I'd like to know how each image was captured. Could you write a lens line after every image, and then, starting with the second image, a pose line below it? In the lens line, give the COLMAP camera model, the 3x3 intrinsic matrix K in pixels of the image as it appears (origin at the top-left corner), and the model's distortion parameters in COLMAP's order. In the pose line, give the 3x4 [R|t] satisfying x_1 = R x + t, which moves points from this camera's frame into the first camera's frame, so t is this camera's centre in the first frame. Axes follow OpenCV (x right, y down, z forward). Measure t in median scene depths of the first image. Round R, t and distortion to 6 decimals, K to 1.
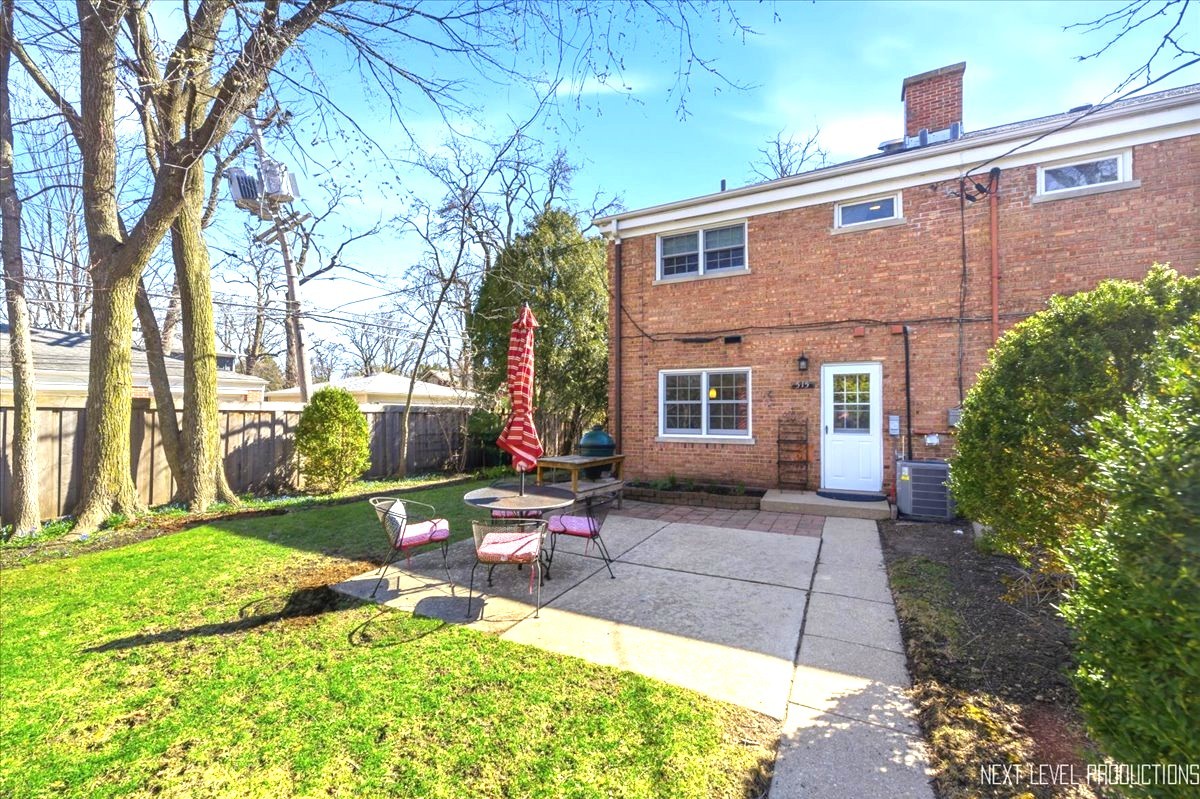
lens RADIAL K [[479.8, 0, 592.9], [0, 479.8, 397.2], [0, 0, 1]] dist [-0.003633, 0.000078]
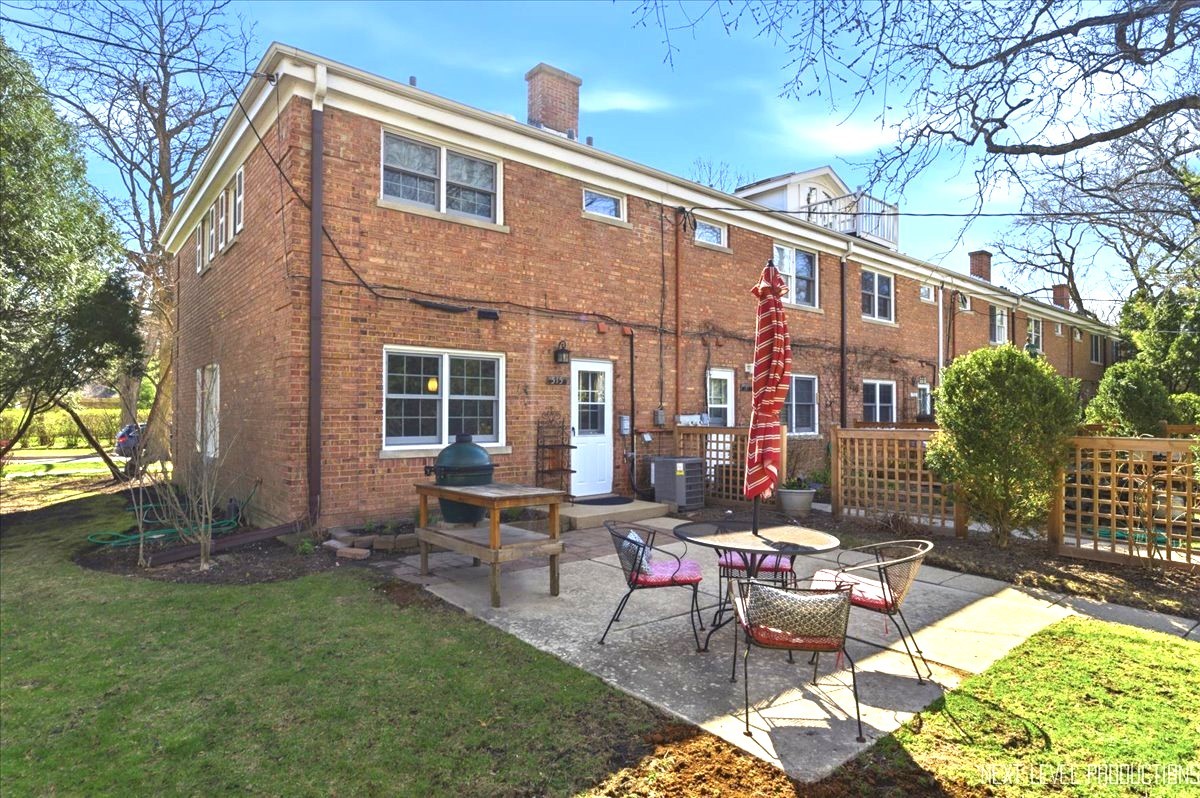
lens RADIAL K [[654.6, 0, 600.0], [0, 654.6, 399.0], [0, 0, 1]] dist [-0.015226, 0.000756]
pose [[0.375811, 0.017101, 0.926539, -0.643981], [-0.028607, 0.999567, -0.006845, 0.013936], [-0.926255, -0.023933, 0.376137, 0.500687]]
